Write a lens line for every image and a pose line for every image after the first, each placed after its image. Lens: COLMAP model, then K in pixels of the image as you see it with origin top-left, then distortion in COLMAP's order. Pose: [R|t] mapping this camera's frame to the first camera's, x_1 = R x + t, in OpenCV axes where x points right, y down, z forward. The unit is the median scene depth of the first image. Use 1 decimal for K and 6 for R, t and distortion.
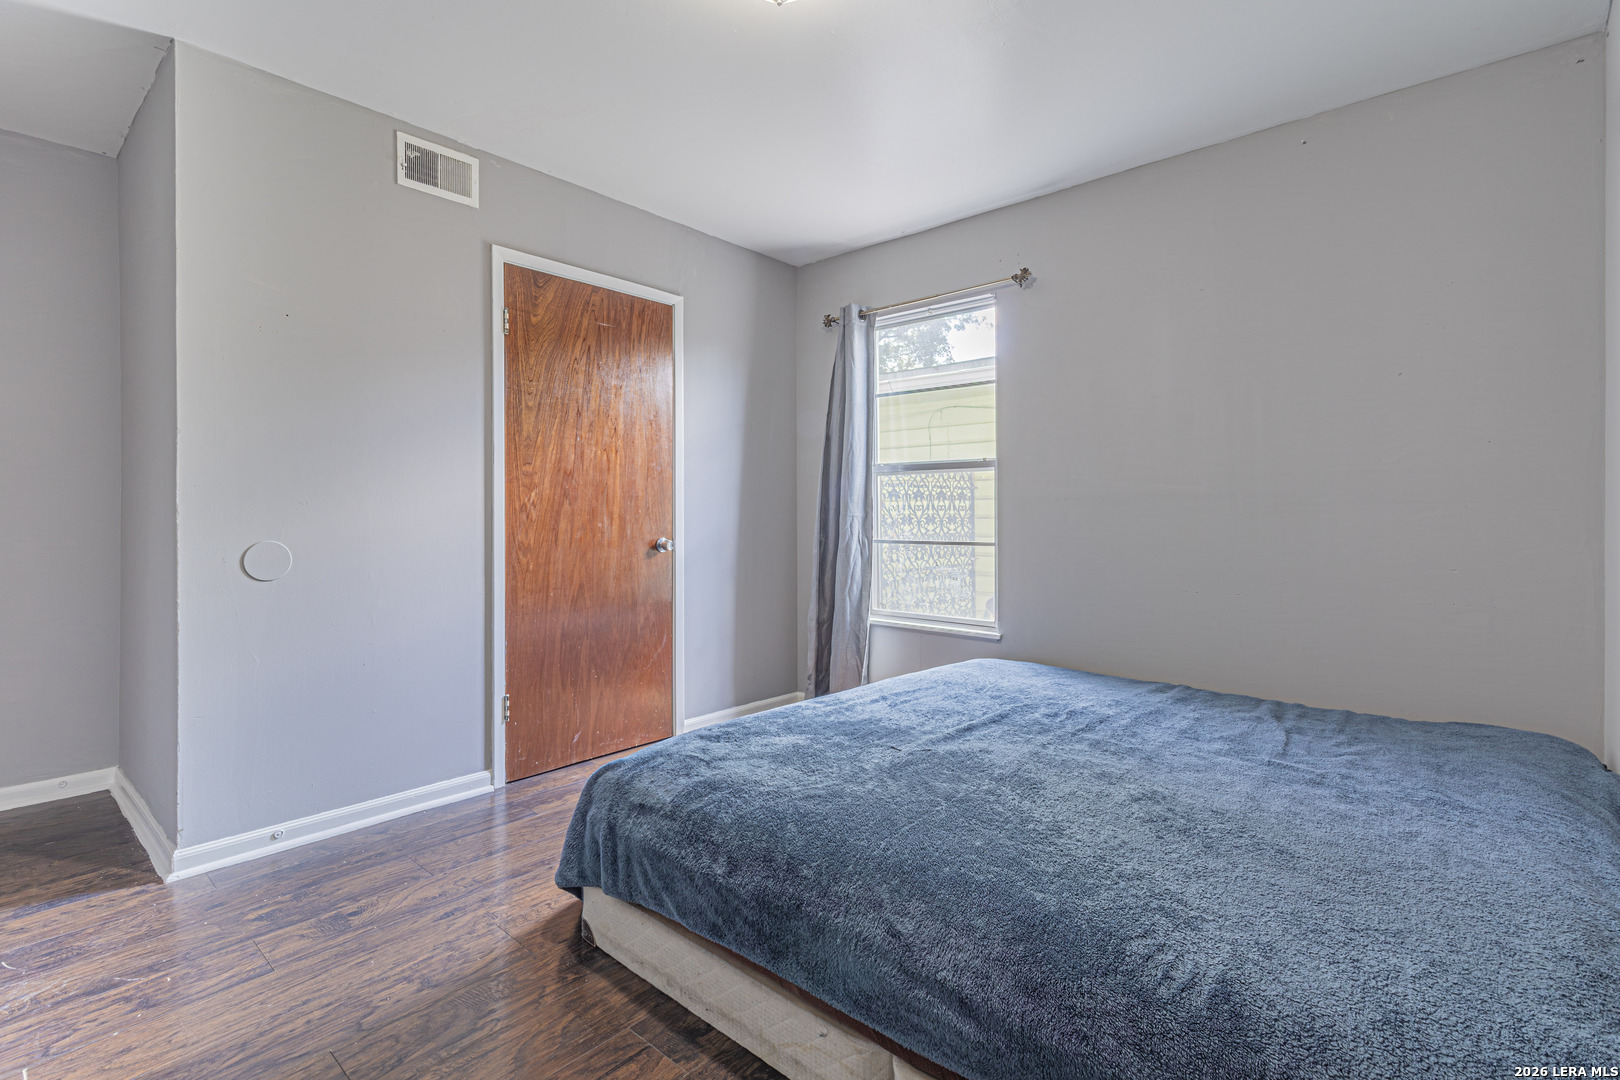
lens RADIAL K [[763.9, 0, 792.6], [0, 763.9, 512.2], [0, 0, 1]] dist [0.005880, 0.000908]
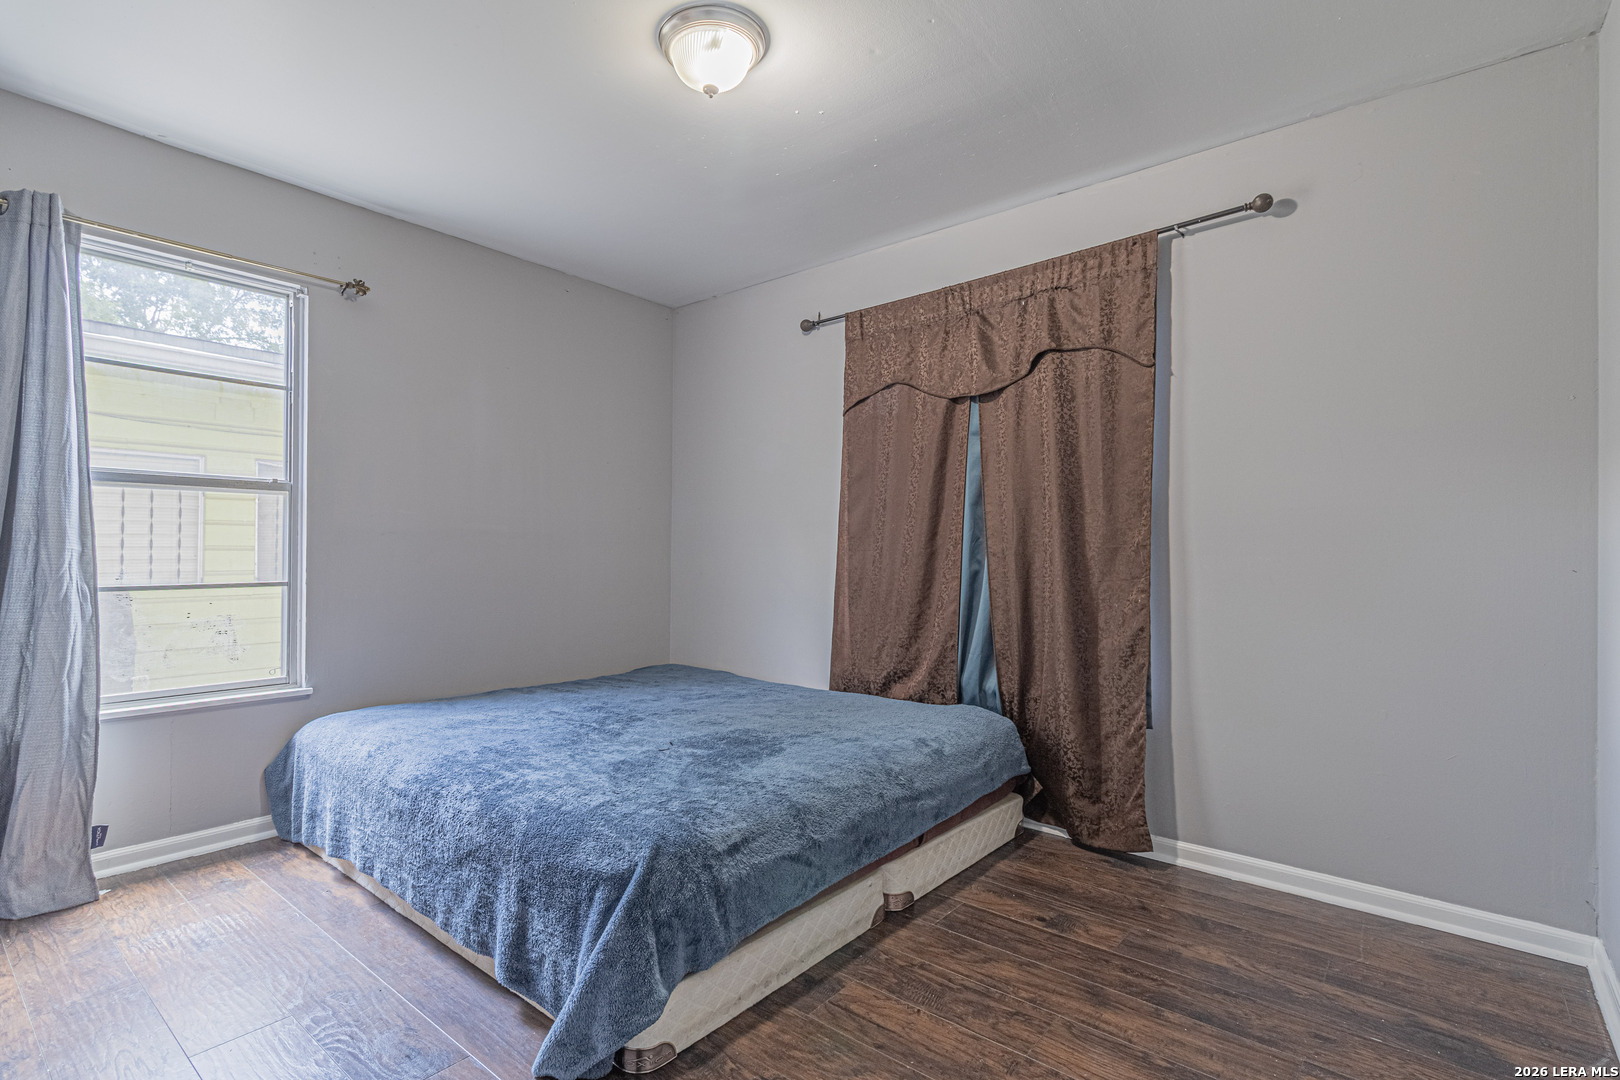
lens RADIAL K [[763.9, 0, 798.8], [0, 763.9, 543.6], [0, 0, 1]] dist [0.005880, 0.000908]
pose [[-0.050912, 0.007928, 0.998672, -0.583792], [-0.009382, 0.999921, -0.008417, -0.000105], [-0.998659, -0.009798, -0.050833, 0.473978]]
